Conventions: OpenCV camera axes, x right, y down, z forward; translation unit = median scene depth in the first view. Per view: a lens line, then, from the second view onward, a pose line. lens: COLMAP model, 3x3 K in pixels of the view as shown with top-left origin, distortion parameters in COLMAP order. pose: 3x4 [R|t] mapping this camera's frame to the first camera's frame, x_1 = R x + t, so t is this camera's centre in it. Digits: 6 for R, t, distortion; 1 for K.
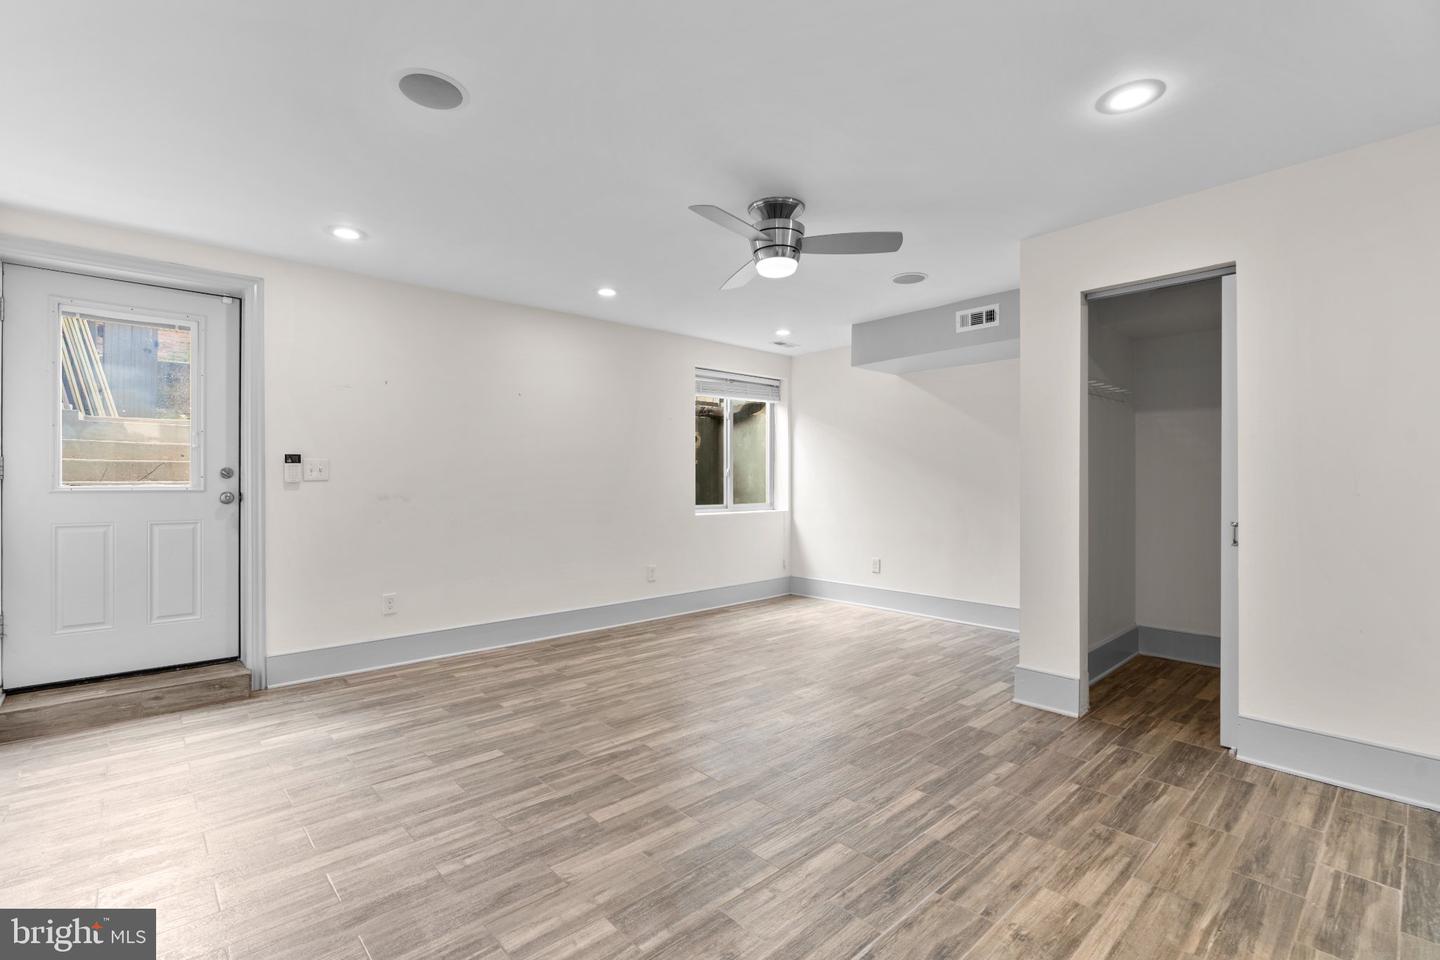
lens RADIAL K [[650.2, 0, 716.1], [0, 650.2, 479.4], [0, 0, 1]] dist [-0.011645, 0.004135]
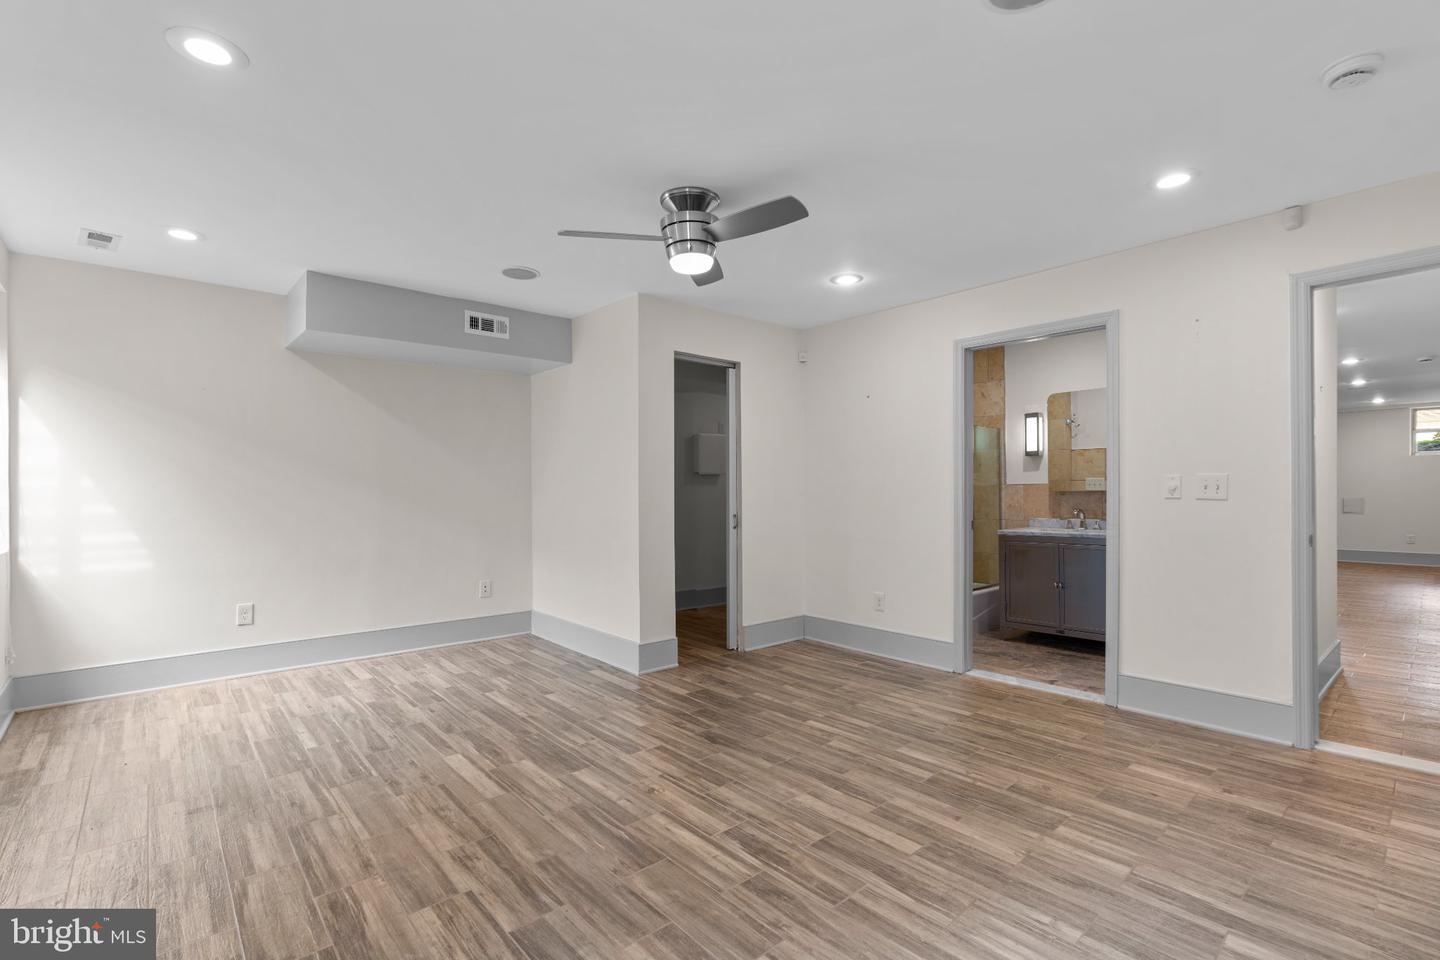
lens RADIAL K [[650.2, 0, 716.8], [0, 650.2, 486.3], [0, 0, 1]] dist [-0.011645, 0.004135]
pose [[0.009568, 0.008500, 0.999918, -0.927257], [-0.000161, 0.999964, -0.008499, 0.005414], [-0.999954, -0.000079, 0.009569, 1.050610]]
